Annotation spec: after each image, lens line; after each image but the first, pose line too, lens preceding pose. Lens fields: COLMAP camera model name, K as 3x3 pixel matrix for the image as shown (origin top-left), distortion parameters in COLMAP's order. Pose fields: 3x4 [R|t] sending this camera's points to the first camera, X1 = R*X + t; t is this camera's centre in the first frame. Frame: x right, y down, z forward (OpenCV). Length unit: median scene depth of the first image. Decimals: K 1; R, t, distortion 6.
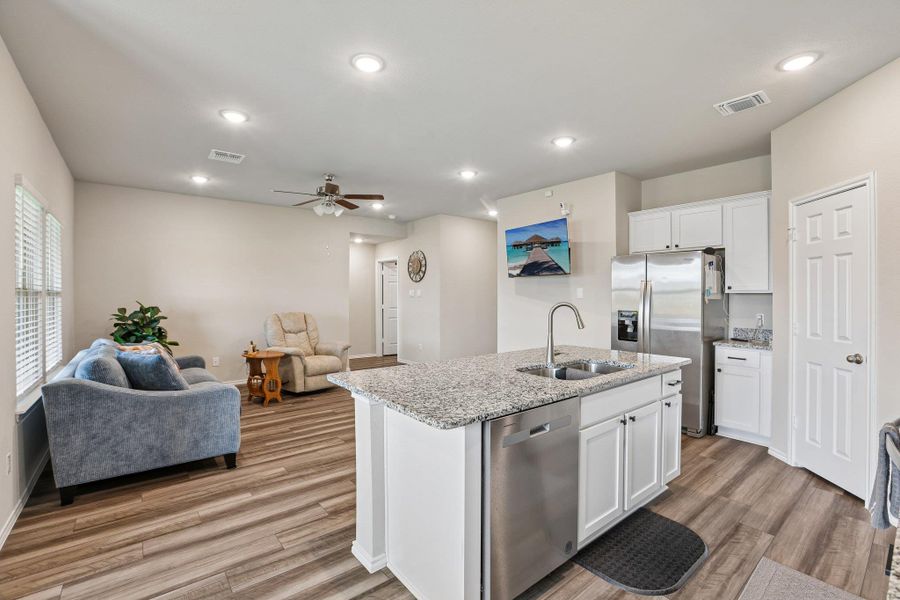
lens RADIAL K [[406.4, 0, 459.0], [0, 406.4, 293.4], [0, 0, 1]] dist [-0.024619, 0.000644]
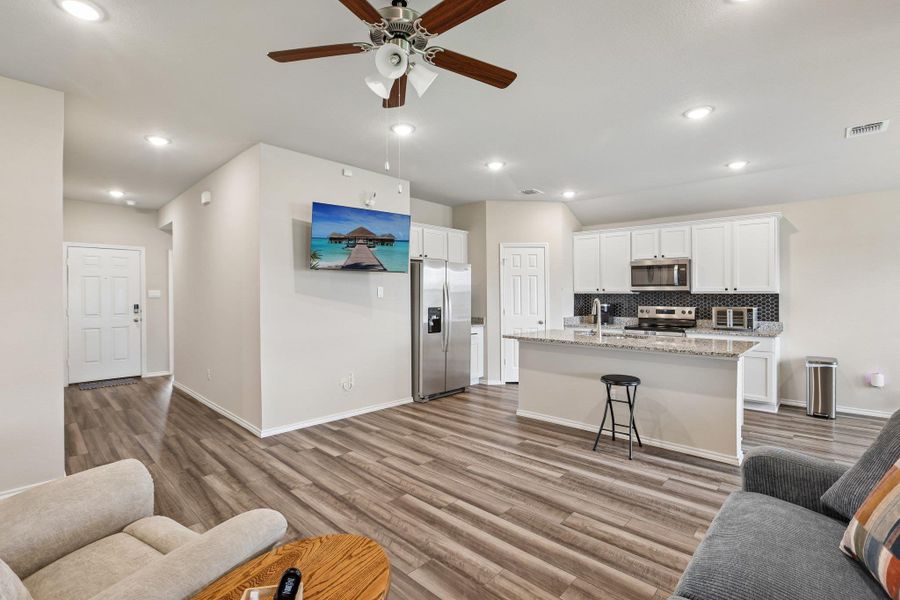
lens RADIAL K [[411.1, 0, 449.8], [0, 411.1, 297.2], [0, 0, 1]] dist [-0.049577, 0.016942]
pose [[-0.114358, -0.004455, 0.993430, -0.702093], [-0.000763, 0.999990, 0.004397, 0.005532], [-0.993439, -0.000255, -0.114360, 0.974704]]
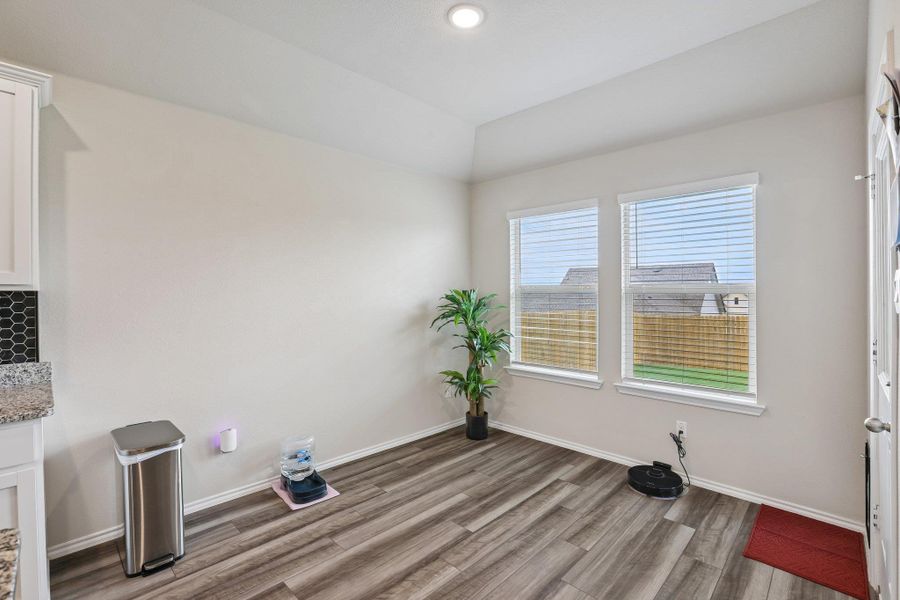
lens RADIAL K [[411.1, 0, 449.8], [0, 411.1, 297.2], [0, 0, 1]] dist [-0.049577, 0.016942]
pose [[-0.994860, 0.000345, -0.101263, -0.165227], [0.000022, 0.999995, 0.003184, 0.004784], [0.101264, 0.003166, -0.994855, 0.474694]]
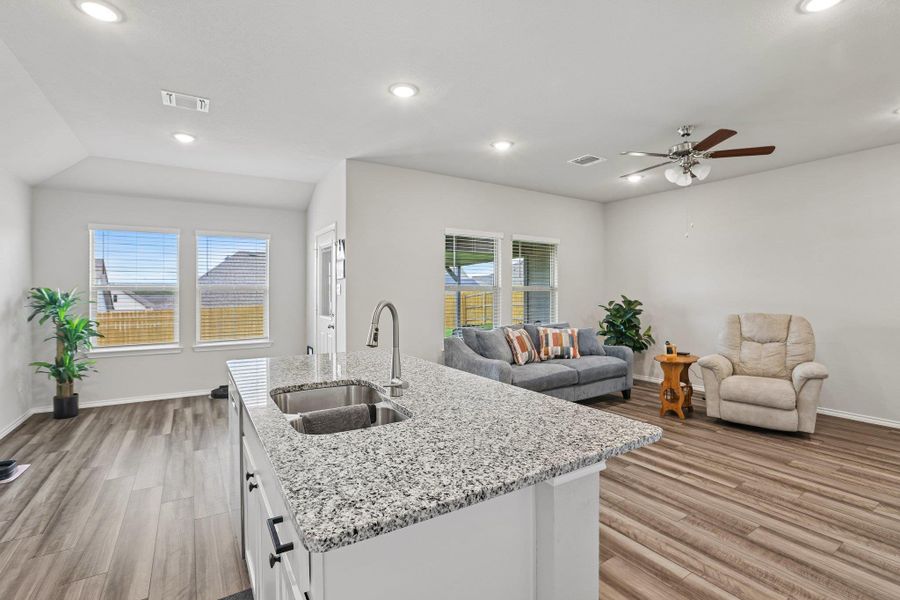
lens RADIAL K [[420.5, 0, 445.9], [0, 420.5, 294.7], [0, 0, 1]] dist [-0.063046, 0.023434]
pose [[-0.137961, 0.007125, -0.990412, 0.474054], [0.004961, 0.999967, 0.006502, 0.006638], [0.990425, -0.004016, -0.137992, 0.651886]]
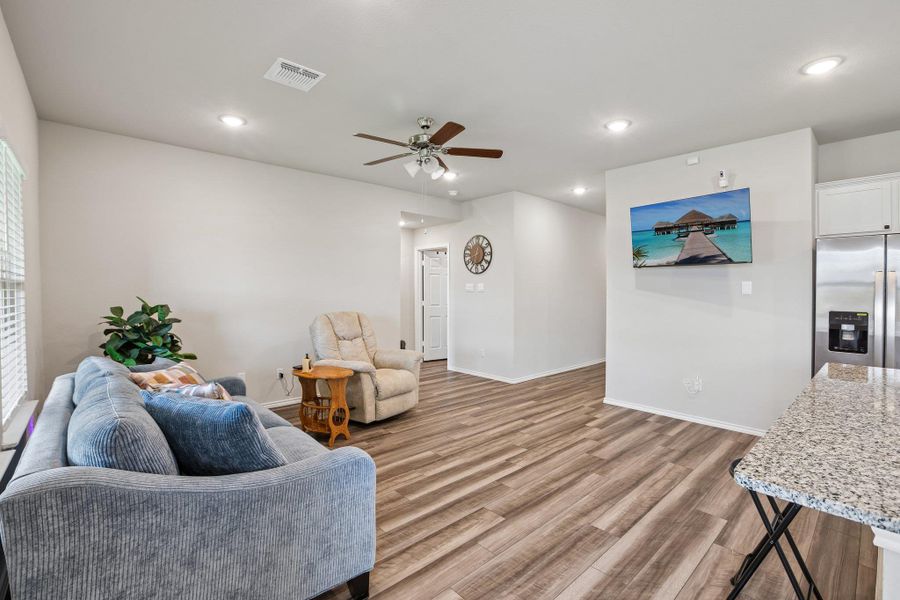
lens RADIAL K [[406.4, 0, 459.0], [0, 406.4, 293.4], [0, 0, 1]] dist [-0.024619, 0.000644]
pose [[0.998088, 0.003538, 0.061709, -0.299941], [-0.004243, 0.999927, 0.011296, 0.003375], [-0.061665, -0.011536, 0.998030, 0.282737]]
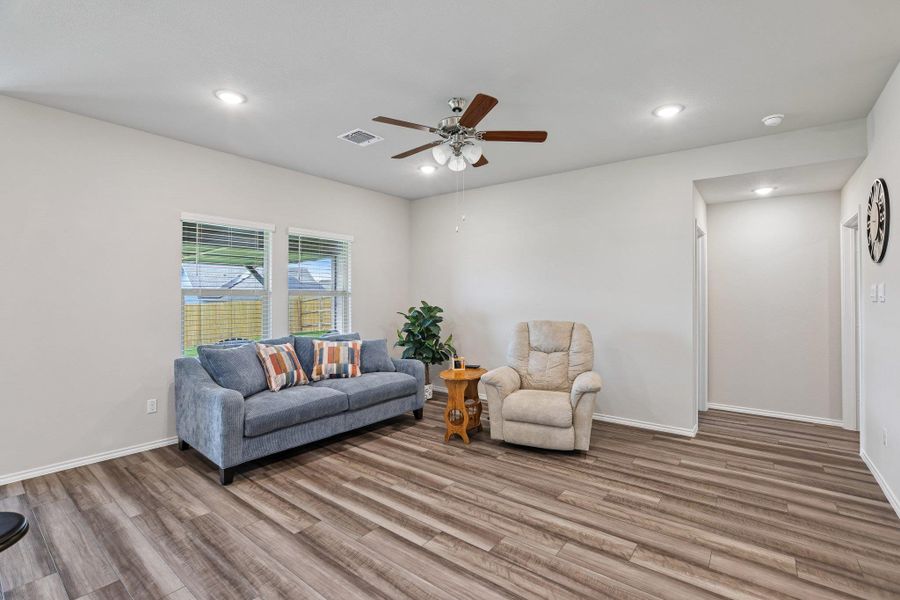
lens RADIAL K [[411.1, 0, 449.8], [0, 411.1, 297.2], [0, 0, 1]] dist [-0.049577, 0.016942]
pose [[0.209372, 0.000914, -0.977836, 0.277624], [0.001277, 0.999998, 0.001208, 0.006802], [0.977835, -0.001502, 0.209371, 0.838106]]
